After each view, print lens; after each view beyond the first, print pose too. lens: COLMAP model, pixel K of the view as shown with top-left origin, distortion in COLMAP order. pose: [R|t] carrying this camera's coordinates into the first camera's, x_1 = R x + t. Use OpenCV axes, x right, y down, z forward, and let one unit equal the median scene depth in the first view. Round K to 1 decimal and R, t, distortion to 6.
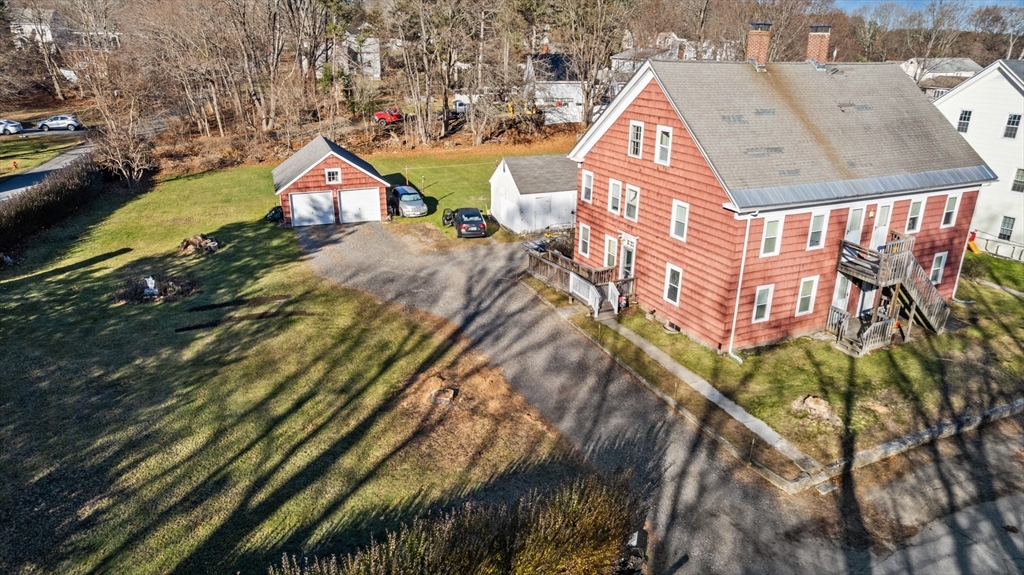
lens RADIAL K [[666.5, 0, 504.8], [0, 666.5, 284.3], [0, 0, 1]] dist [-0.076323, 0.068280]
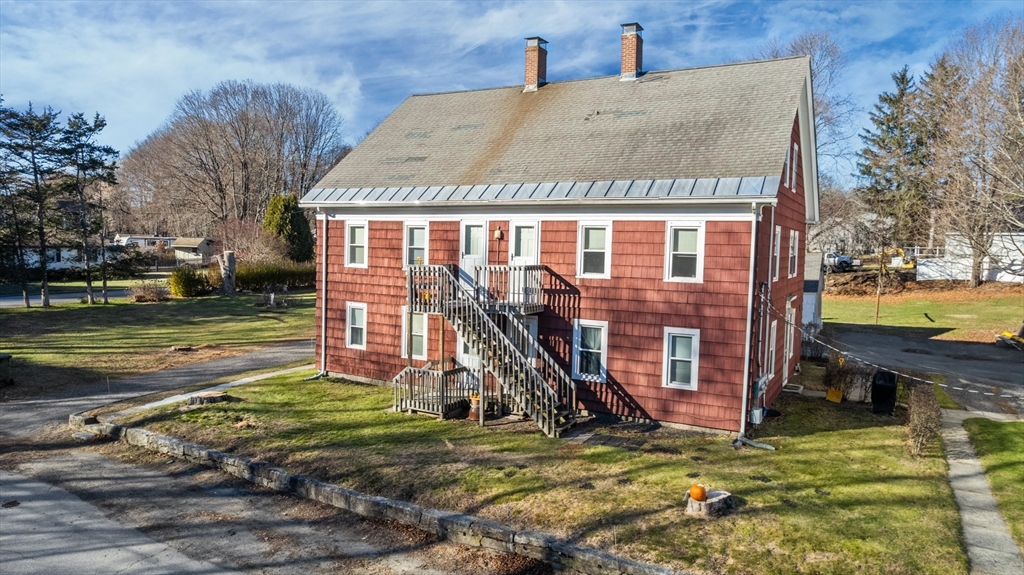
lens RADIAL K [[675.5, 0, 512.0], [0, 675.5, 287.5], [0, 0, 1]] dist [-0.034856, 0.001558]
pose [[0.588895, 0.055401, -0.806309, 1.113097], [-0.293271, 0.944298, -0.149311, 0.049685], [0.753124, 0.324396, 0.572339, 0.585320]]
